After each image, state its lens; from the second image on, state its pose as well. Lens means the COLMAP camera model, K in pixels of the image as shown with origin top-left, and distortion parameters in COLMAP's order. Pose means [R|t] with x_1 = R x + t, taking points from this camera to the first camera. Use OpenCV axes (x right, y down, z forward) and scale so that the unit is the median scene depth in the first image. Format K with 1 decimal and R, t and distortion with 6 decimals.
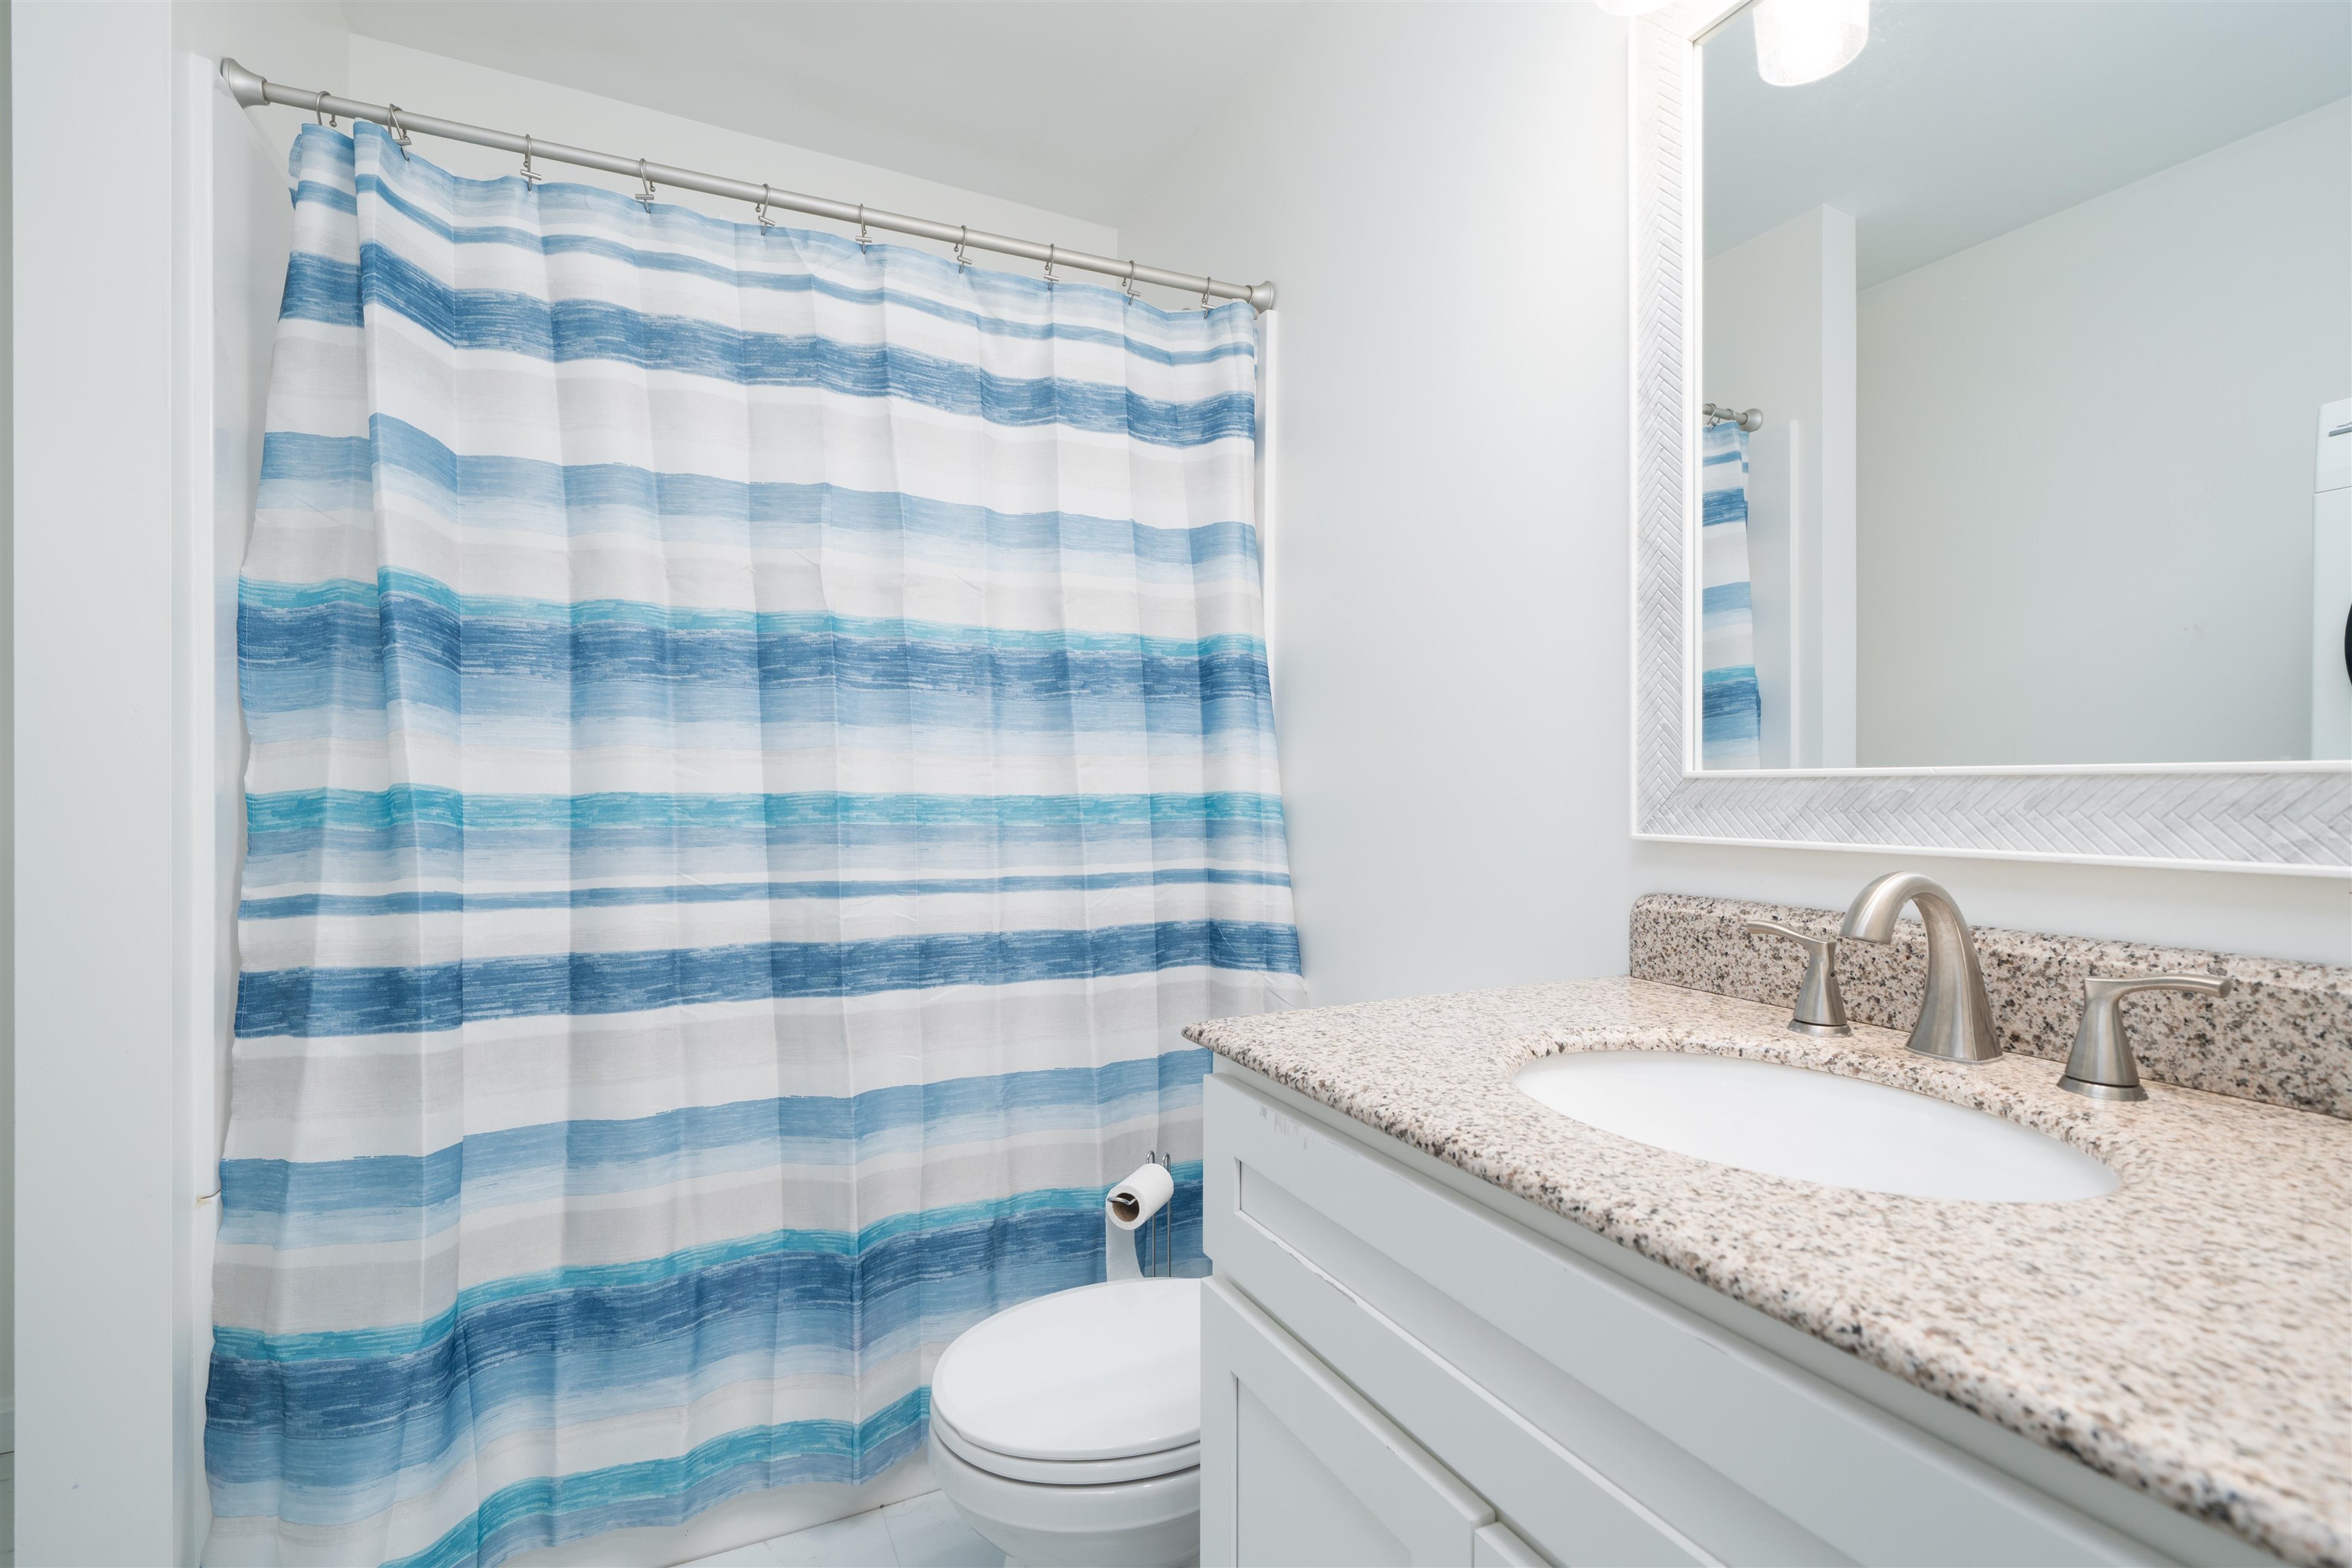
lens RADIAL K [[1054.8, 0, 1175.6], [0, 1054.8, 789.9], [0, 0, 1]] dist [-0.001052, 0.000035]
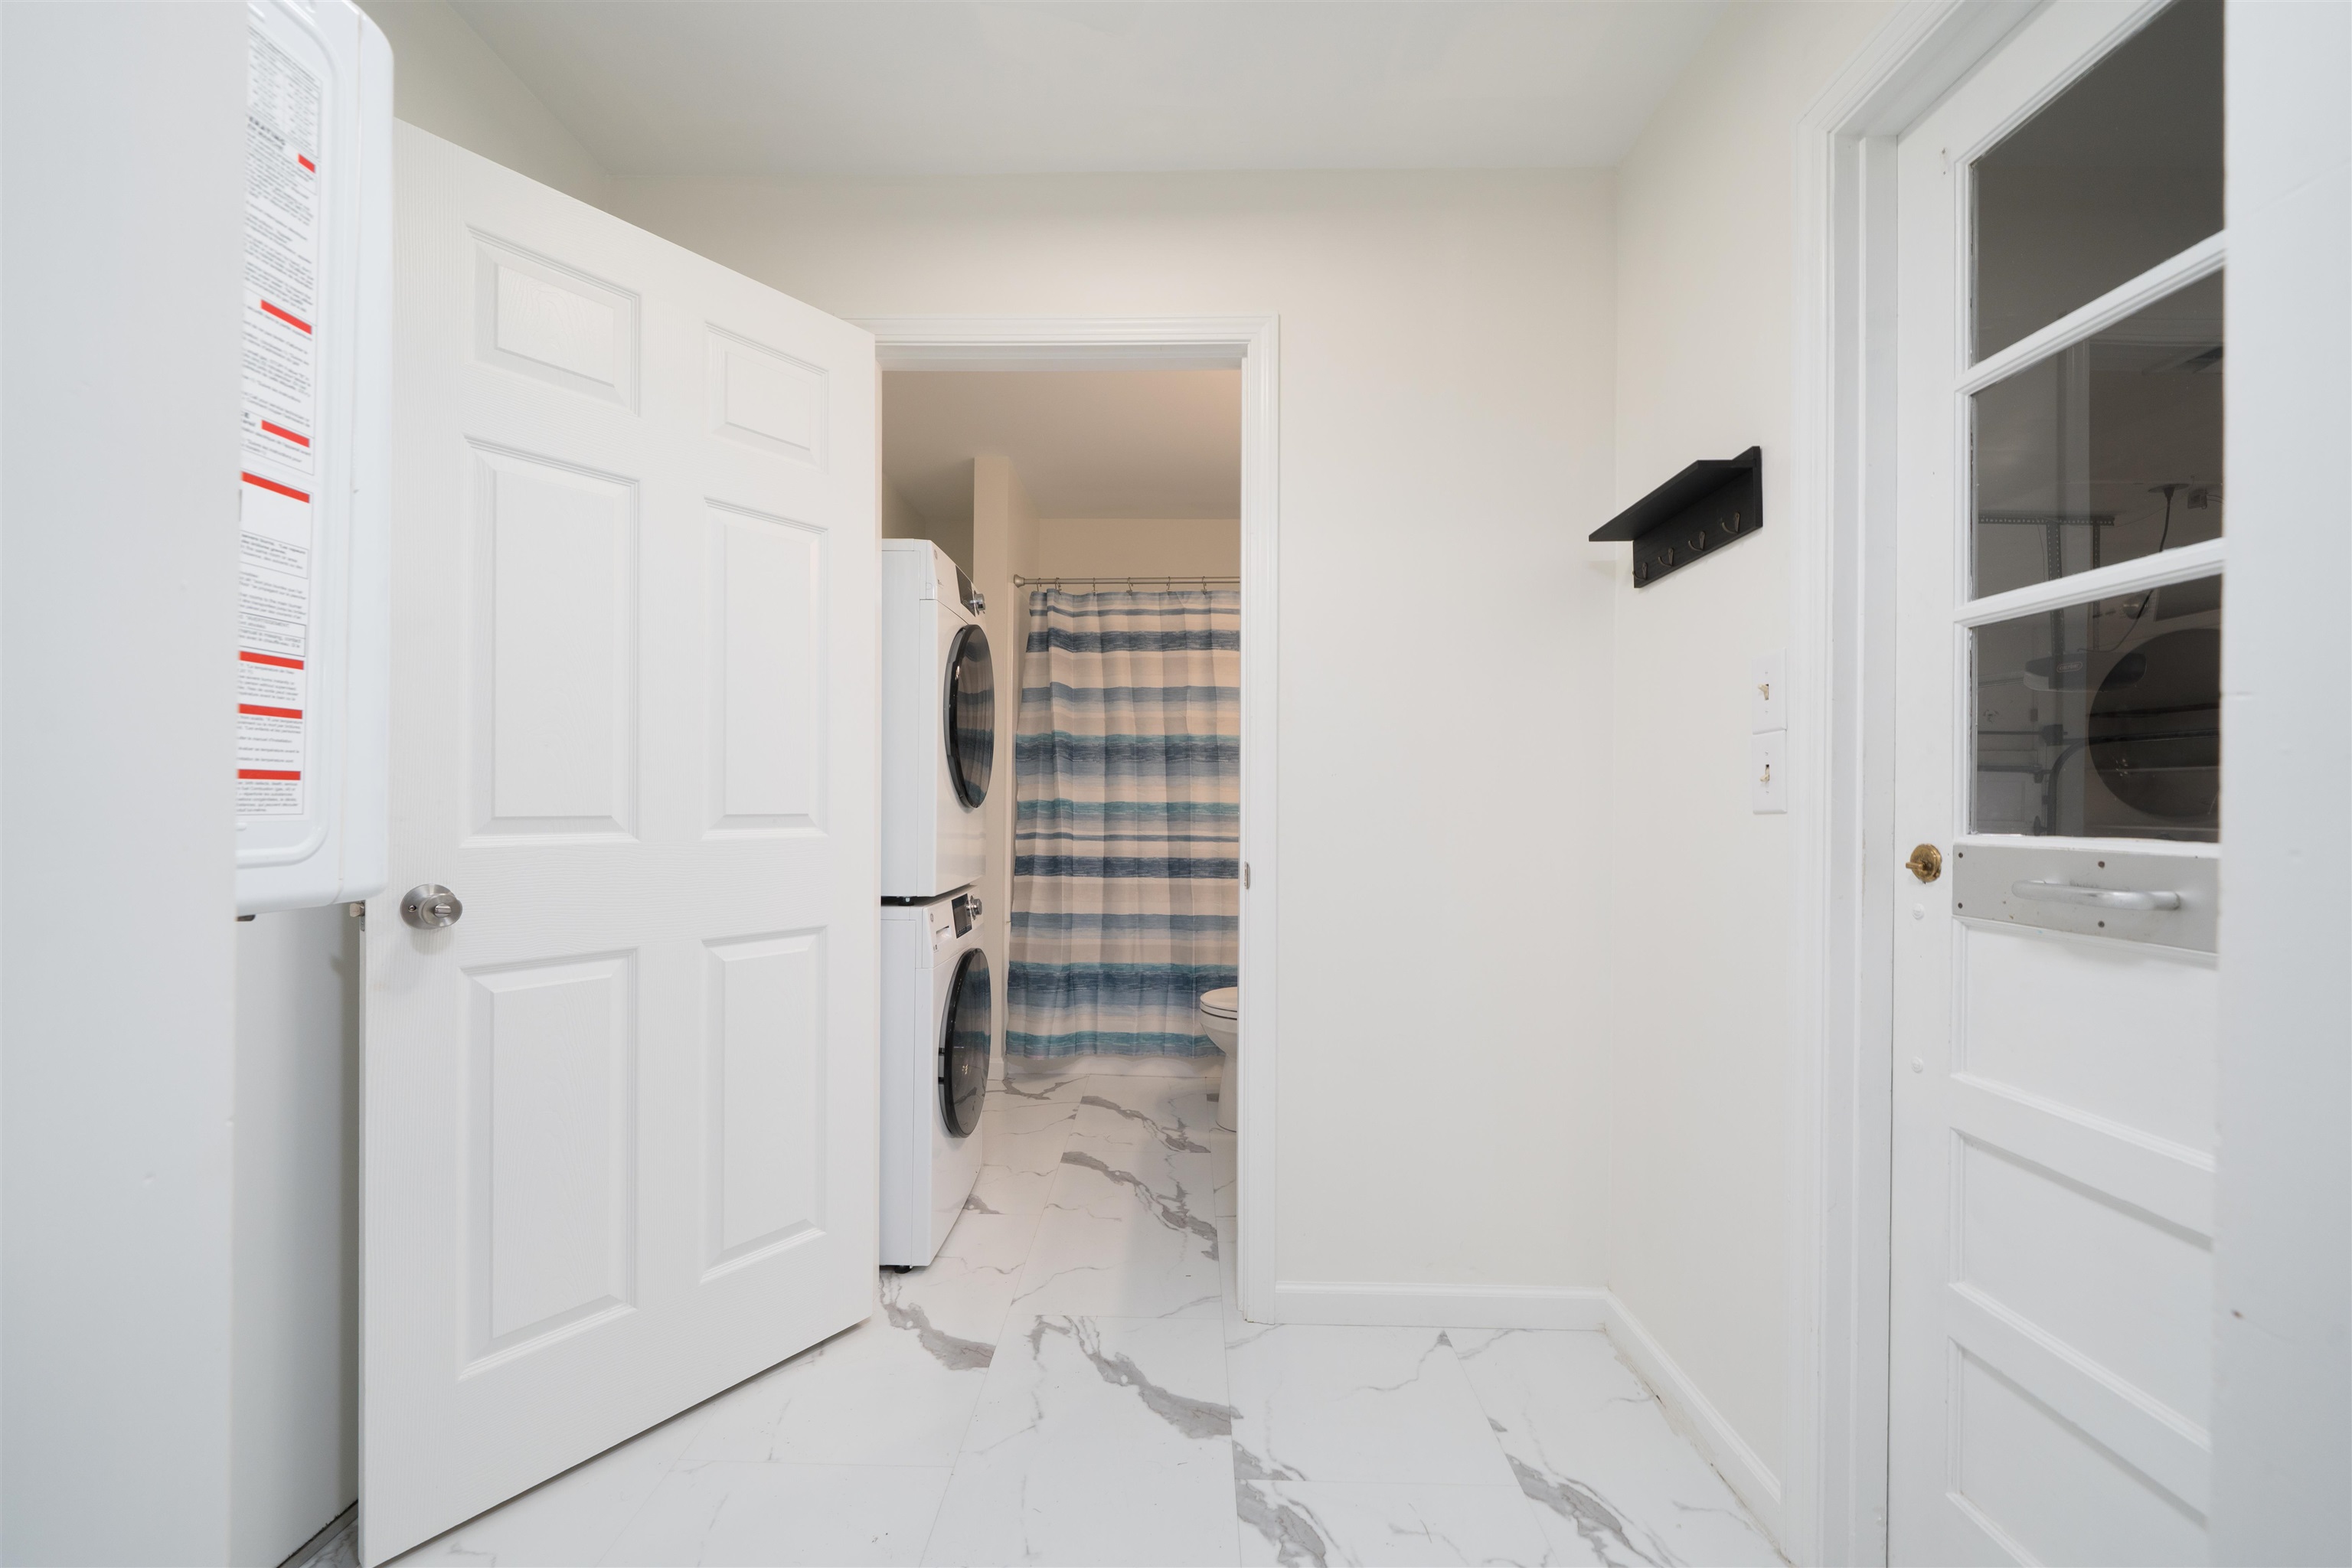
lens RADIAL K [[919.0, 0, 1175.0], [0, 919.0, 796.3], [0, 0, 1]] dist [-0.001455, -0.000048]
pose [[0.884402, -0.006434, -0.466681, 0.782374], [-0.006946, 0.999613, -0.026945, 0.054711], [0.466673, 0.027072, 0.884015, -1.153320]]
